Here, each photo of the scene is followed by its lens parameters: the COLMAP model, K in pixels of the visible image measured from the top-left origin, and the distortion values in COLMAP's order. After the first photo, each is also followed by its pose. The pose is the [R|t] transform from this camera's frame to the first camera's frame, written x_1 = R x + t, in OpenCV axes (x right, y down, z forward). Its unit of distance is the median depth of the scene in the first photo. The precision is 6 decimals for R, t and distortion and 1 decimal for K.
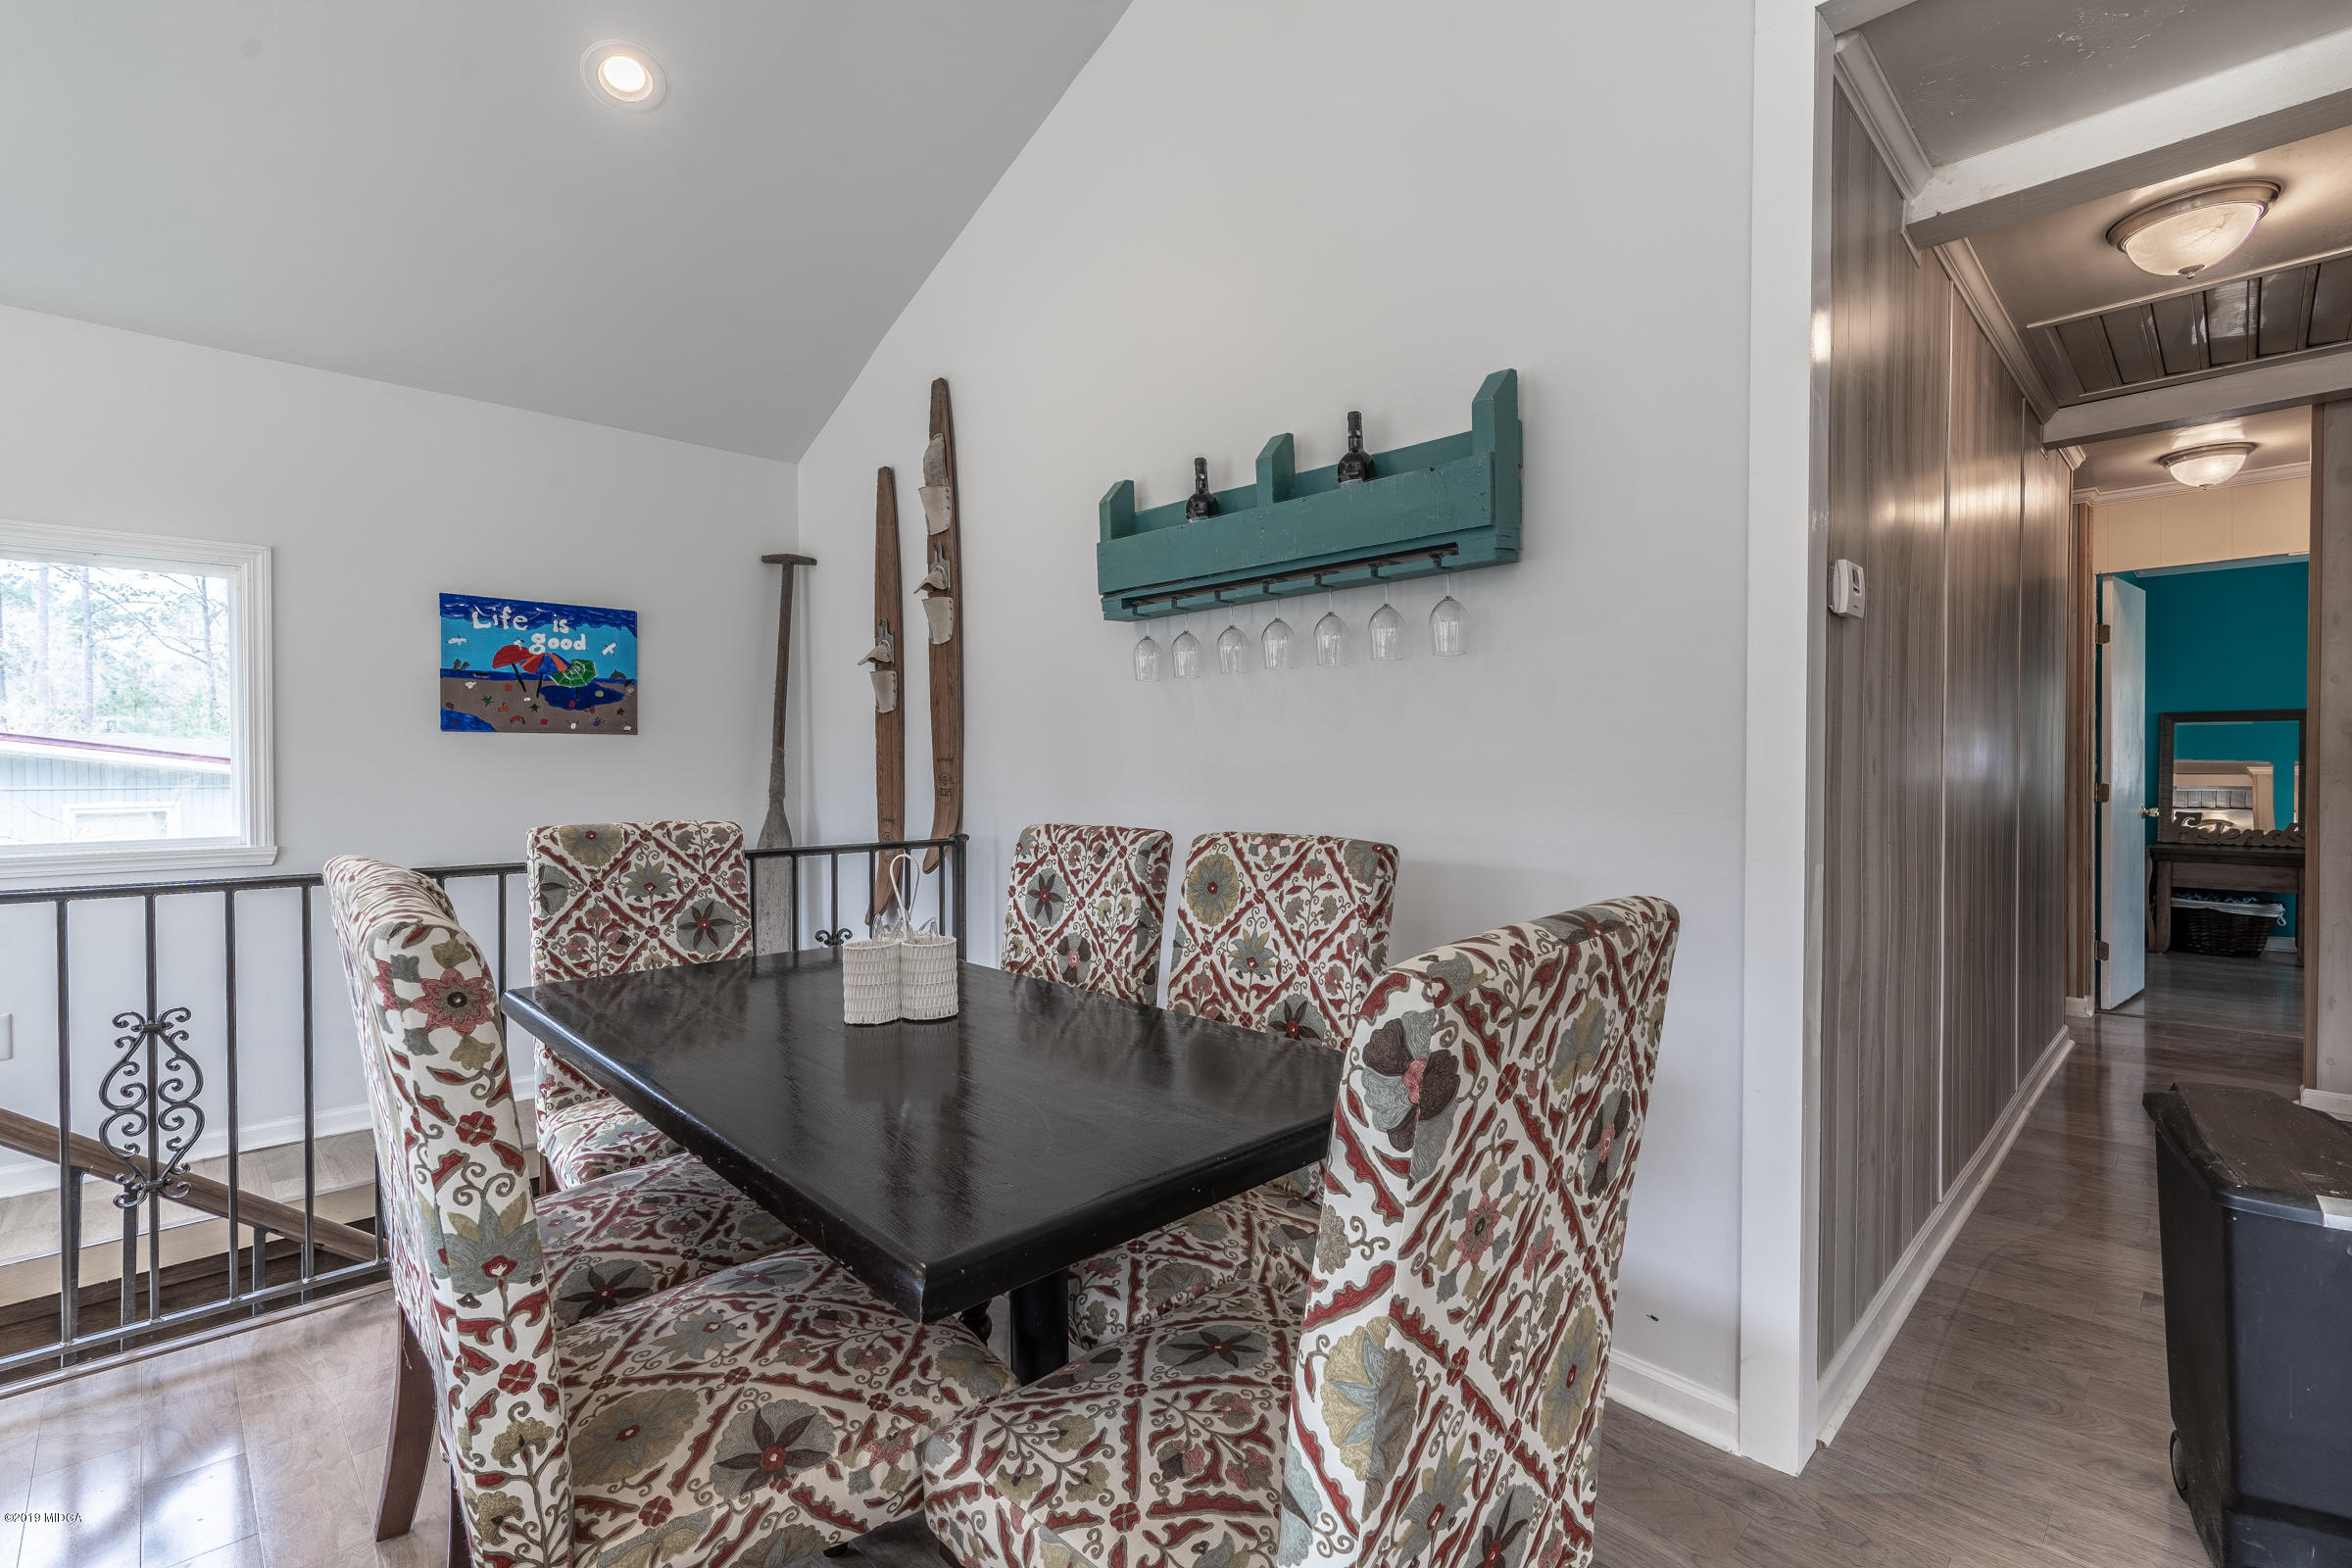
lens RADIAL K [[1059.1, 0, 1180.1], [0, 1059.1, 772.5], [0, 0, 1]] dist [-0.010011, 0.003714]
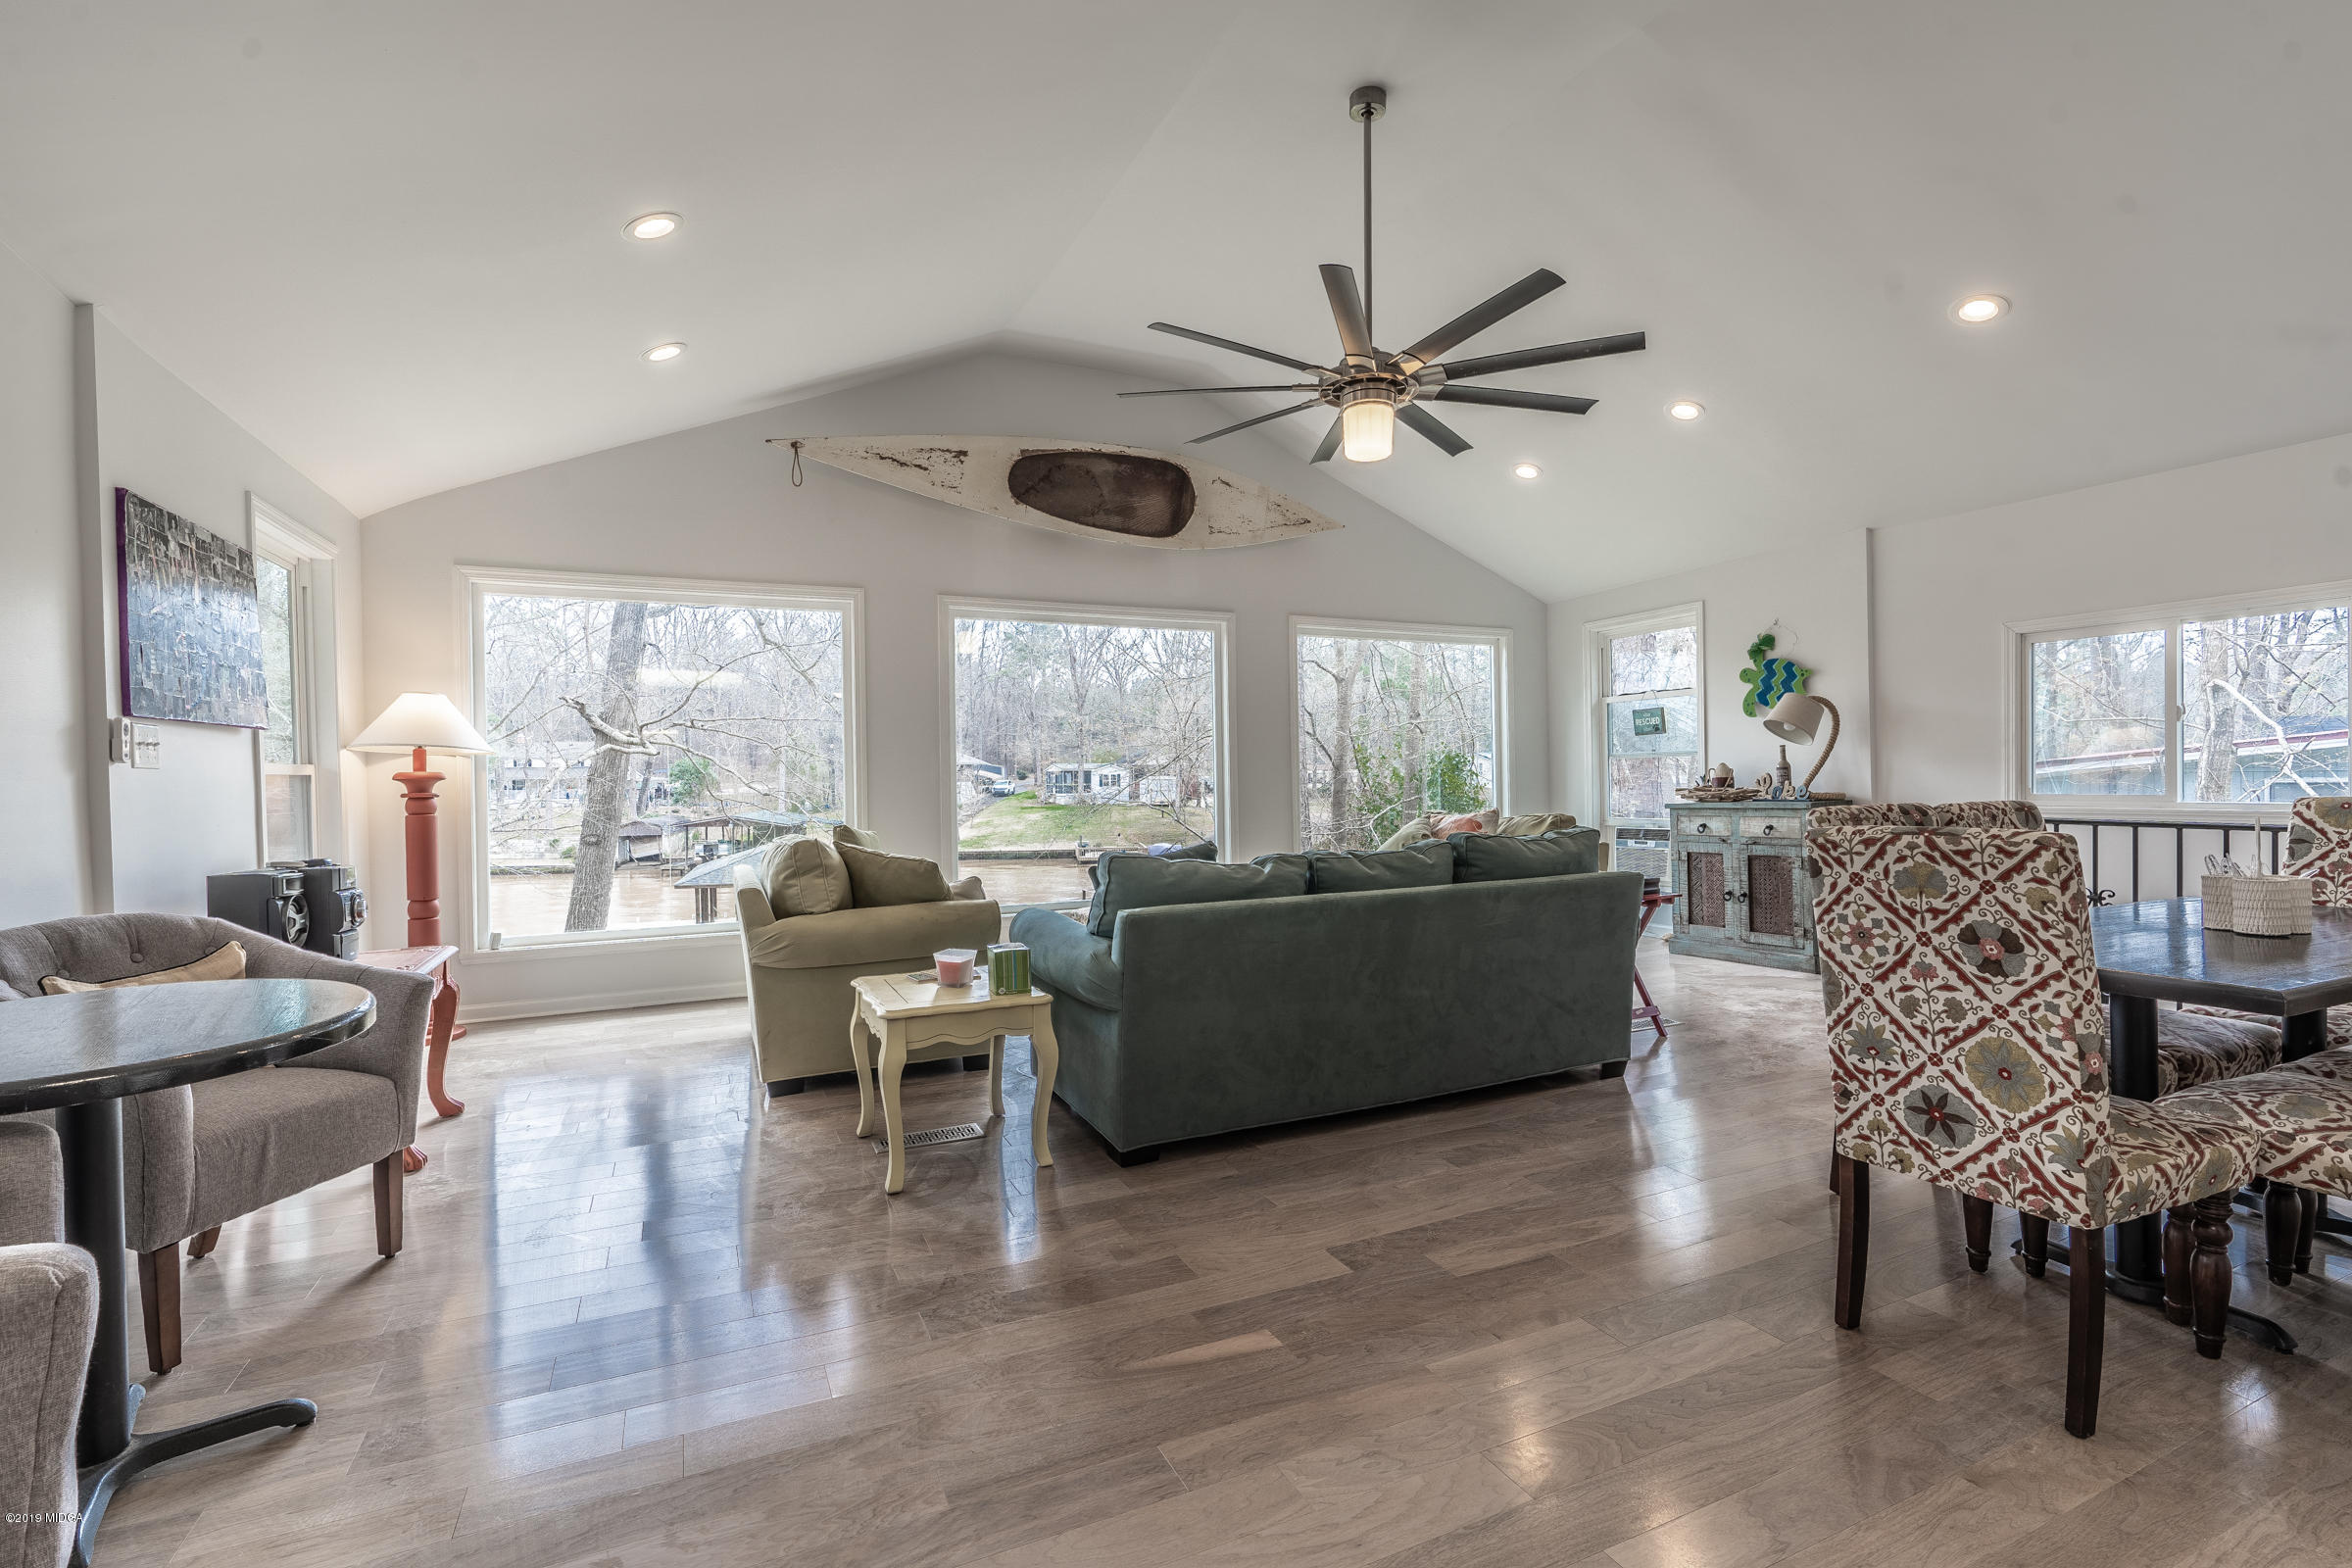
lens RADIAL K [[1059.1, 0, 1163.2], [0, 1059.1, 785.0], [0, 0, 1]] dist [-0.010011, 0.003714]
pose [[-0.334810, 0.022408, -0.942019, 1.025761], [0.013055, 0.999732, 0.019141, -0.007436], [0.942195, -0.005890, -0.335013, 0.070847]]
